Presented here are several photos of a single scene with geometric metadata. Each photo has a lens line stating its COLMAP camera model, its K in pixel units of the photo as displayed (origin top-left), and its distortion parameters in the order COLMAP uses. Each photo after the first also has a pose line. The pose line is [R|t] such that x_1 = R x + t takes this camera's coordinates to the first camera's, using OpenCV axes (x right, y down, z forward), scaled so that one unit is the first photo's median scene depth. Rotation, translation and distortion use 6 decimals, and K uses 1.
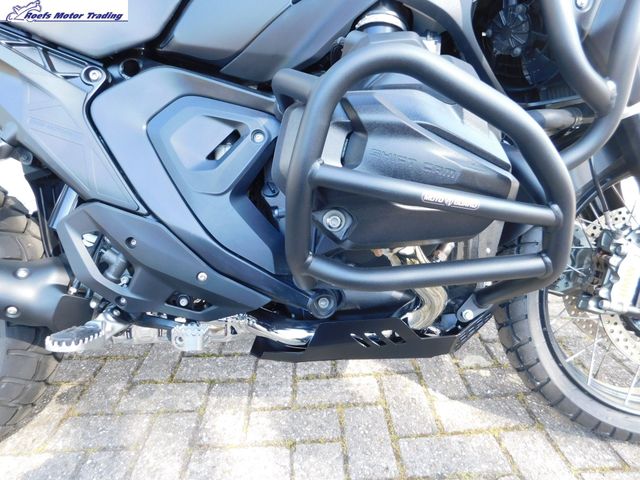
lens RADIAL K [[421.0, 0, 319.0], [0, 421.0, 237.9], [0, 0, 1]] dist [-0.064325, 0.052812]
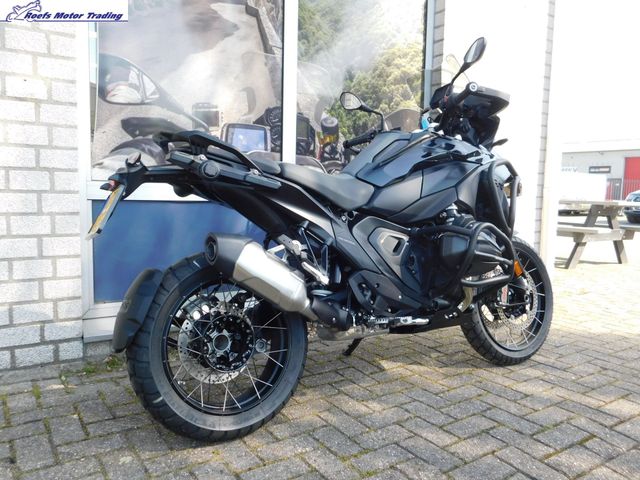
lens RADIAL K [[513.2, 0, 320.1], [0, 513.2, 241.1], [0, 0, 1]] dist [-0.003931, 0.013486]
pose [[0.846311, -0.007494, 0.532637, -1.702283], [0.125191, 0.974693, -0.185203, 0.199487], [-0.517770, 0.223420, 0.825832, -1.013094]]
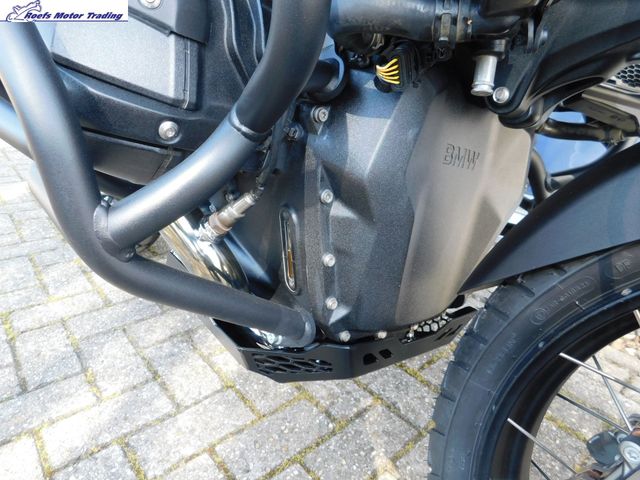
lens RADIAL K [[421.0, 0, 320.3], [0, 421.0, 238.5], [0, 0, 1]] dist [-0.064325, 0.052812]
pose [[0.631335, 0.376615, -0.677921, 0.596915], [-0.331635, 0.921312, 0.202984, -0.084556], [0.701024, 0.096671, 0.706556, 0.434255]]
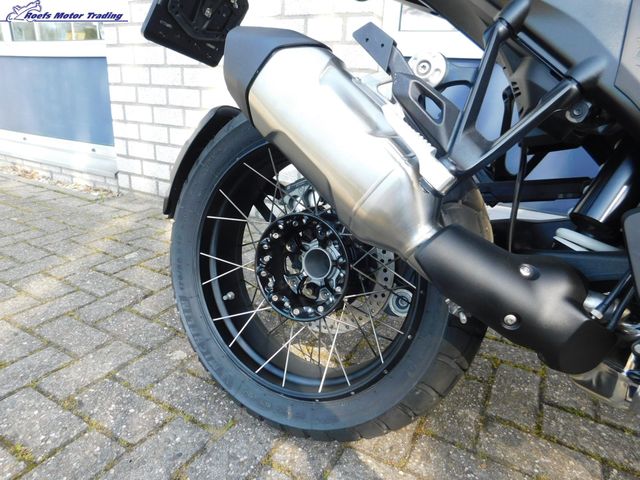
lens RADIAL K [[421.0, 0, 319.8], [0, 421.0, 239.5], [0, 0, 1]] dist [-0.064325, 0.052812]
pose [[0.852219, 0.236336, -0.466763, -0.523398], [-0.236380, 0.969839, 0.059475, 0.058828], [0.466741, 0.059648, 0.882380, 0.151067]]
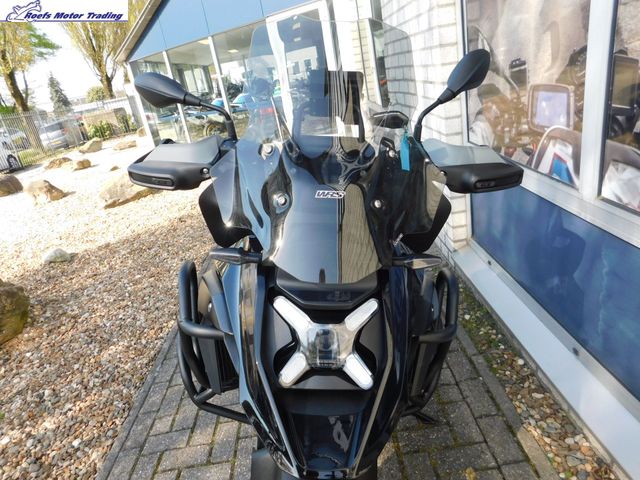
lens RADIAL K [[421.0, 0, 318.4], [0, 421.0, 238.2], [0, 0, 1]] dist [-0.064325, 0.052812]
pose [[0.009433, 0.400435, -0.916277, 1.415998], [-0.153014, 0.906104, 0.394414, -1.126000], [0.988179, 0.136482, 0.069819, 0.769818]]
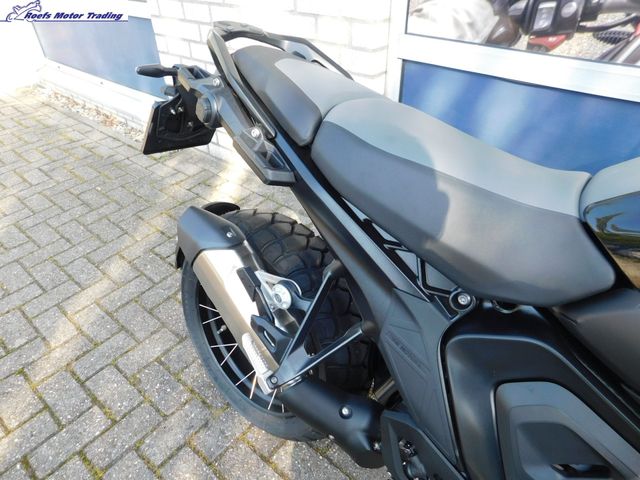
lens RADIAL K [[421.0, 0, 320.4], [0, 421.0, 238.9], [0, 0, 1]] dist [-0.064325, 0.052812]
pose [[0.740914, 0.413669, -0.529079, -0.251500], [-0.216356, 0.892808, 0.395075, -0.619452], [0.635796, -0.178247, 0.750994, 0.118810]]
